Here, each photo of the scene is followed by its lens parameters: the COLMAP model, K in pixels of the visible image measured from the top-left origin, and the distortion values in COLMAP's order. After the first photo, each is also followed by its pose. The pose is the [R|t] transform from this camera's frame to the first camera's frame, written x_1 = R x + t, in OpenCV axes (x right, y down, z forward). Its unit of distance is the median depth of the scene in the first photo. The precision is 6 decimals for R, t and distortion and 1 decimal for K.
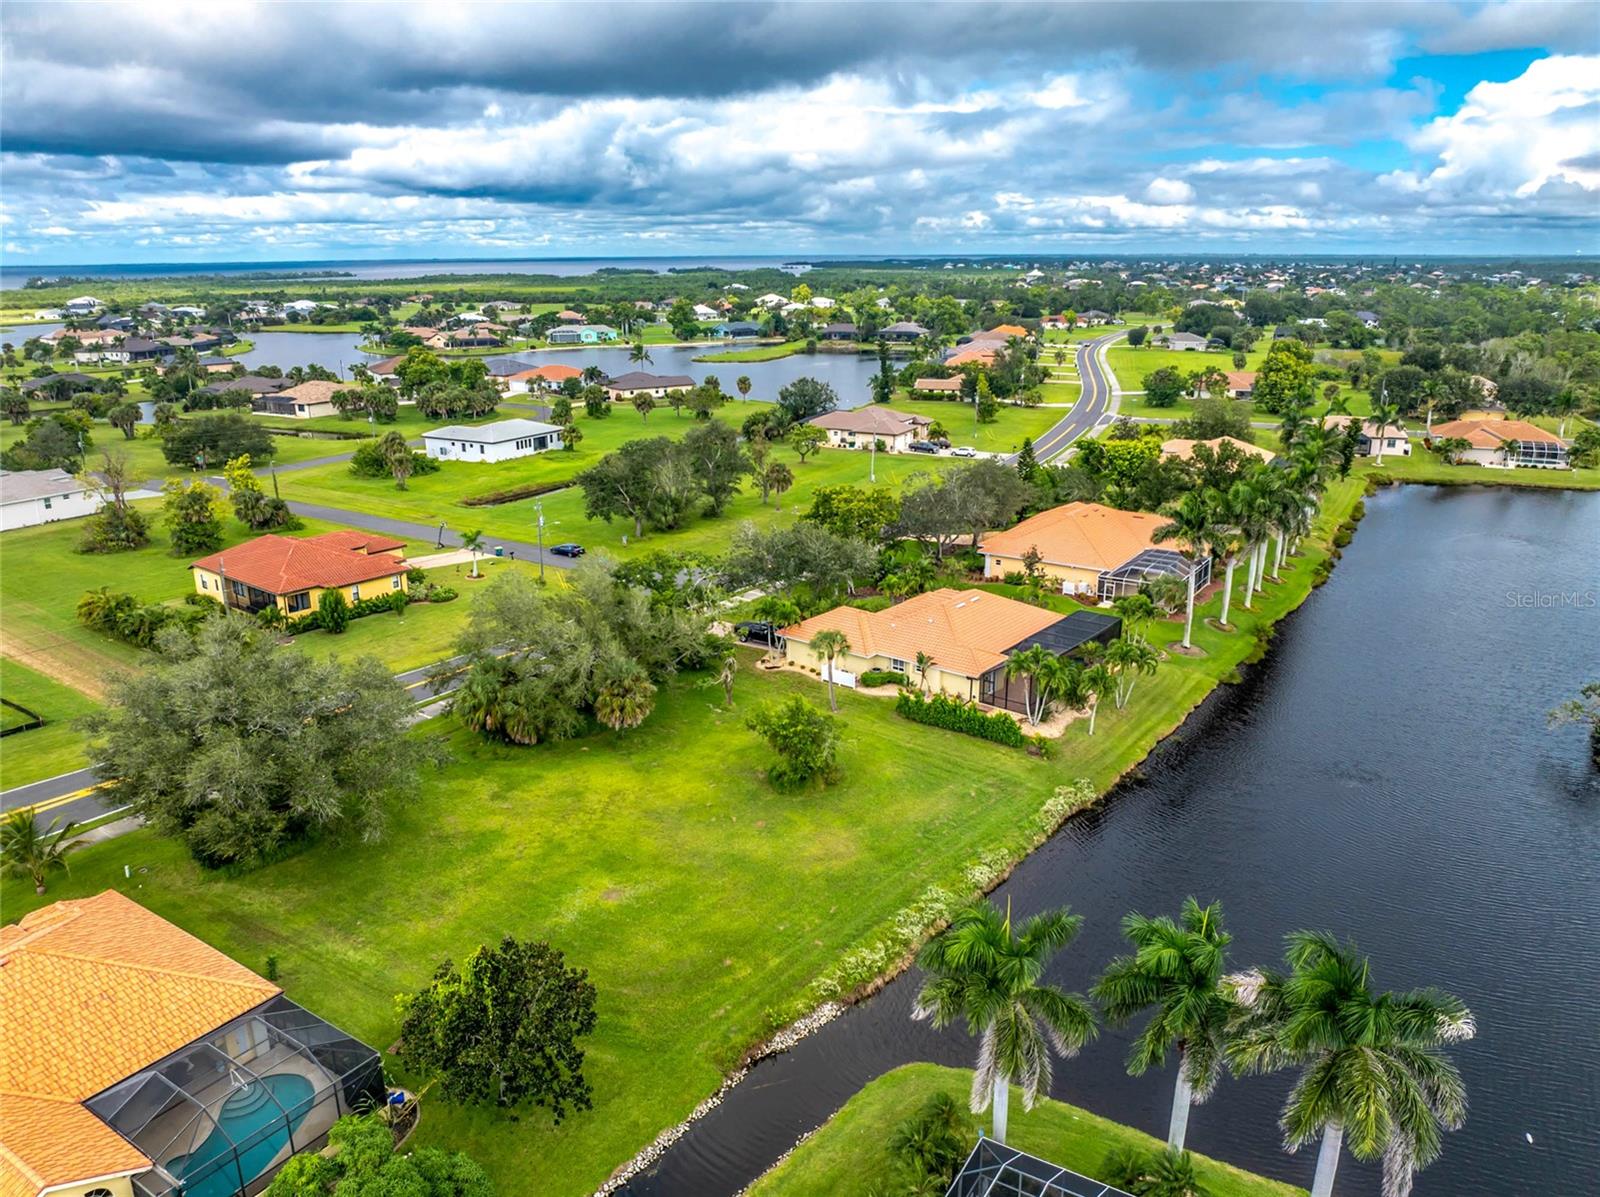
lens RADIAL K [[1131.8, 0, 808.4], [0, 1131.8, 596.2], [0, 0, 1]] dist [-0.037480, 0.002844]
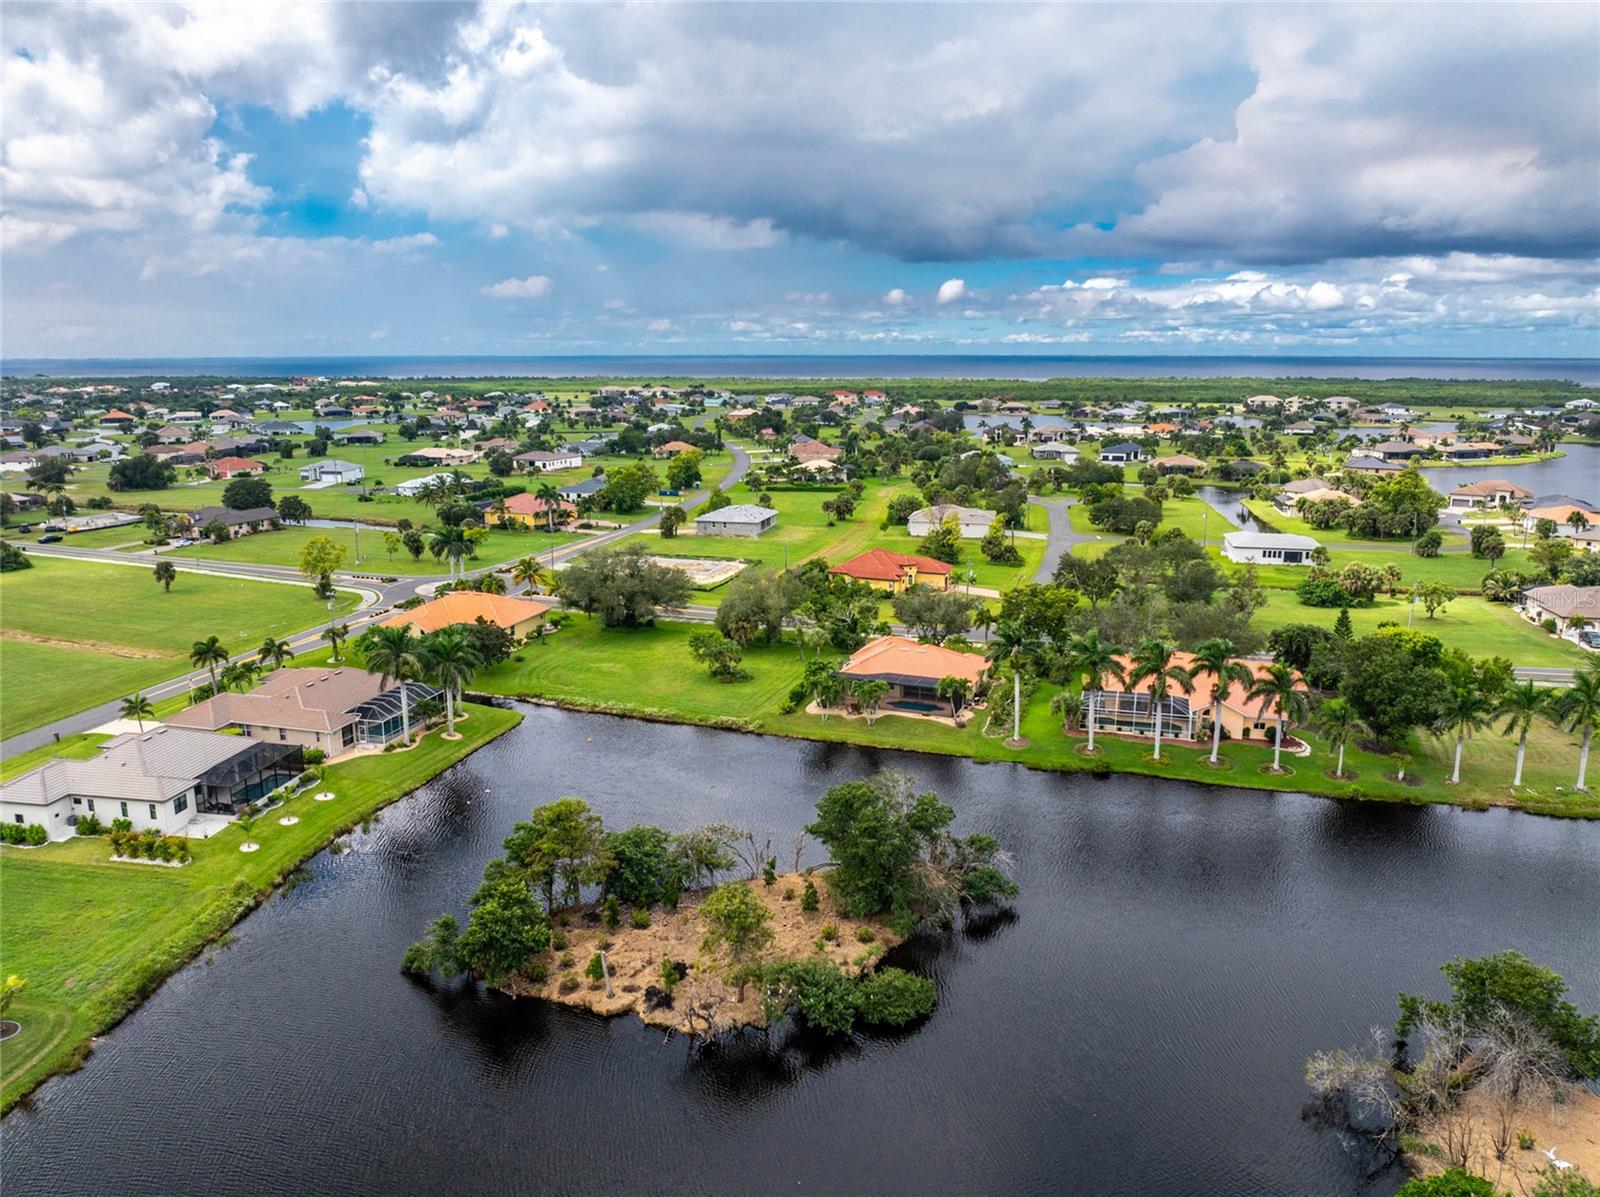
lens RADIAL K [[1131.8, 0, 804.7], [0, 1131.8, 564.9], [0, 0, 1]] dist [-0.037480, 0.002844]
pose [[0.302023, 0.176571, -0.936806, 0.748084], [-0.276750, 0.956616, 0.091082, -0.100644], [0.912245, 0.231752, 0.337786, 0.158999]]
